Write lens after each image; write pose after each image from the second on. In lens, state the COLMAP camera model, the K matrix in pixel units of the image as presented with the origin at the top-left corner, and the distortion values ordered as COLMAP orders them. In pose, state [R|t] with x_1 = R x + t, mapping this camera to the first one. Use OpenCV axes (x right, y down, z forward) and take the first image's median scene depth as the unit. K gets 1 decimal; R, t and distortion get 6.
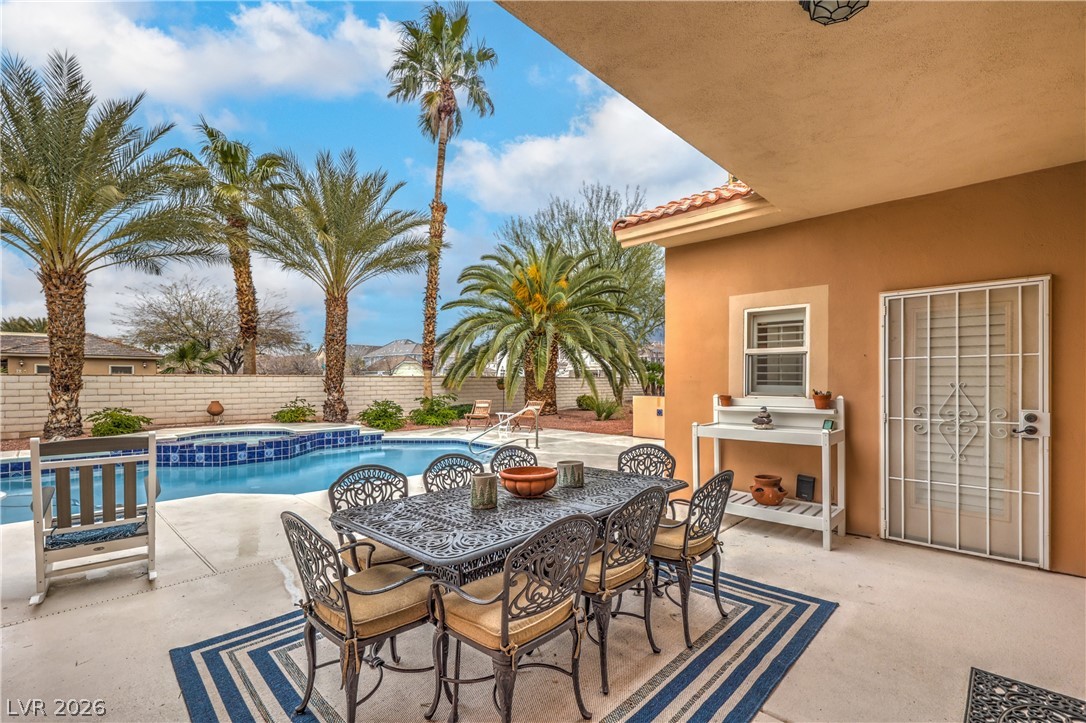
lens RADIAL K [[468.4, 0, 541.4], [0, 468.4, 380.8], [0, 0, 1]] dist [-0.000914, 0.000210]
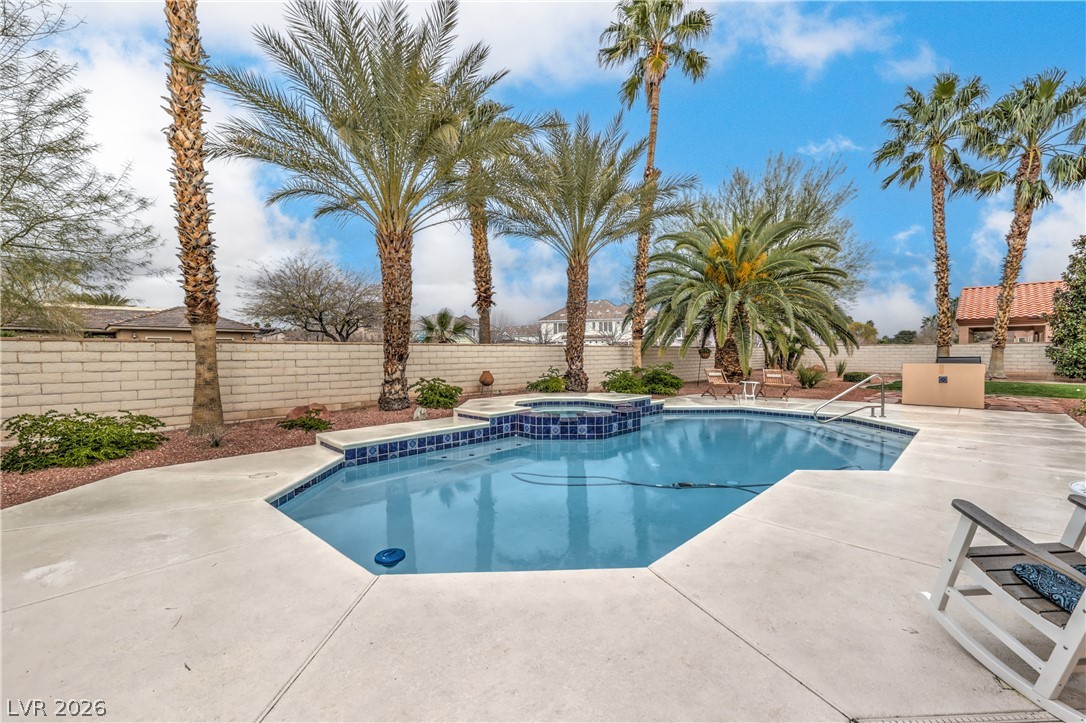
lens RADIAL K [[440.8, 0, 542.2], [0, 440.8, 357.5], [0, 0, 1]] dist [-0.002471, 0.000948]
pose [[0.999954, -0.004936, 0.008227, -0.679726], [0.004849, 0.999933, 0.010558, 0.007416], [-0.008279, -0.010517, 0.999910, 0.095093]]
